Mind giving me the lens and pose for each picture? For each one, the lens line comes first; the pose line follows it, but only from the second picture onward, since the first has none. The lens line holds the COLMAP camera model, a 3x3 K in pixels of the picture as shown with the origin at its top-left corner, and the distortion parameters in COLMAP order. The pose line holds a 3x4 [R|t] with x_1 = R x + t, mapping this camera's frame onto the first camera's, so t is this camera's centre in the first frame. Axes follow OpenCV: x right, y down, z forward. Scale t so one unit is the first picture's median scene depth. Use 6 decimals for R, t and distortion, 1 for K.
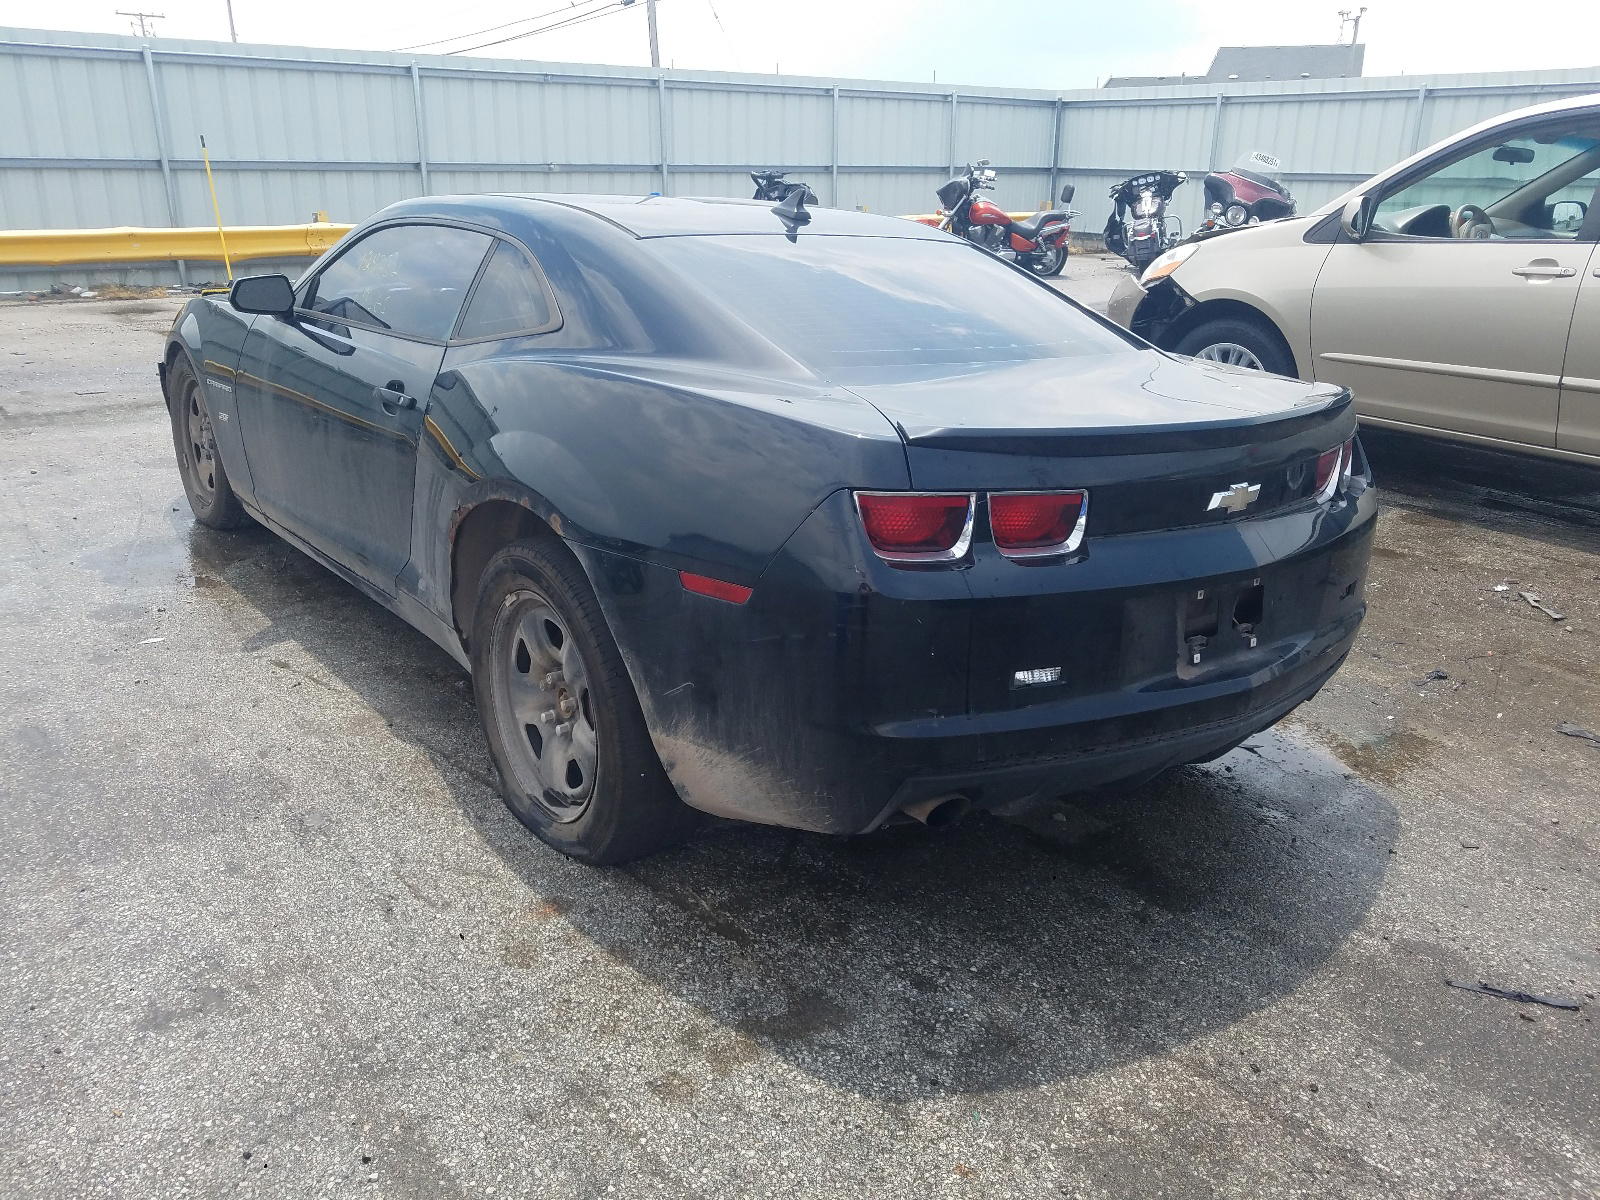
lens RADIAL K [[1198.2, 0, 799.5], [0, 1198.2, 620.1], [0, 0, 1]] dist [-0.005687, -0.003097]
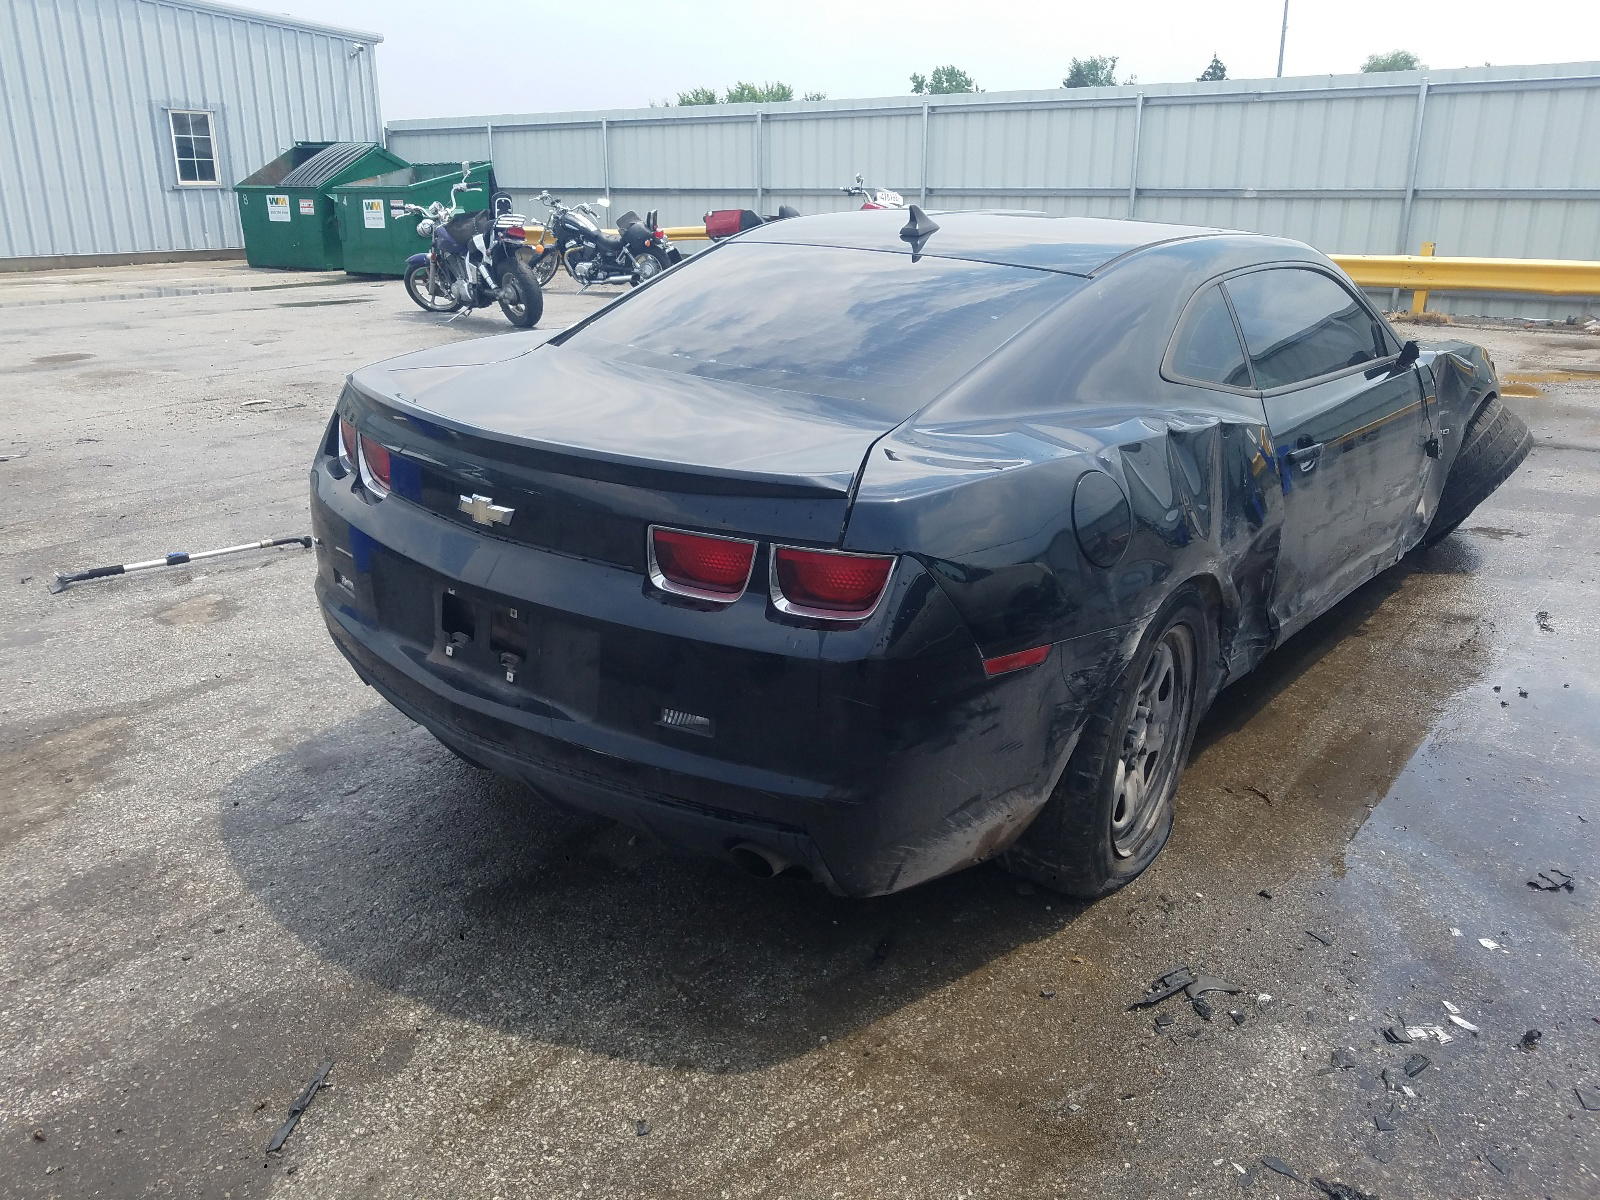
lens RADIAL K [[1222.5, 0, 794.9], [0, 1222.5, 598.9], [0, 0, 1]] dist [-0.002146, 0.009002]
pose [[0.265966, 0.298737, -0.916525, 1.058587], [-0.343566, 0.917710, 0.199424, -0.249284], [0.900680, 0.261847, 0.346715, 0.691065]]
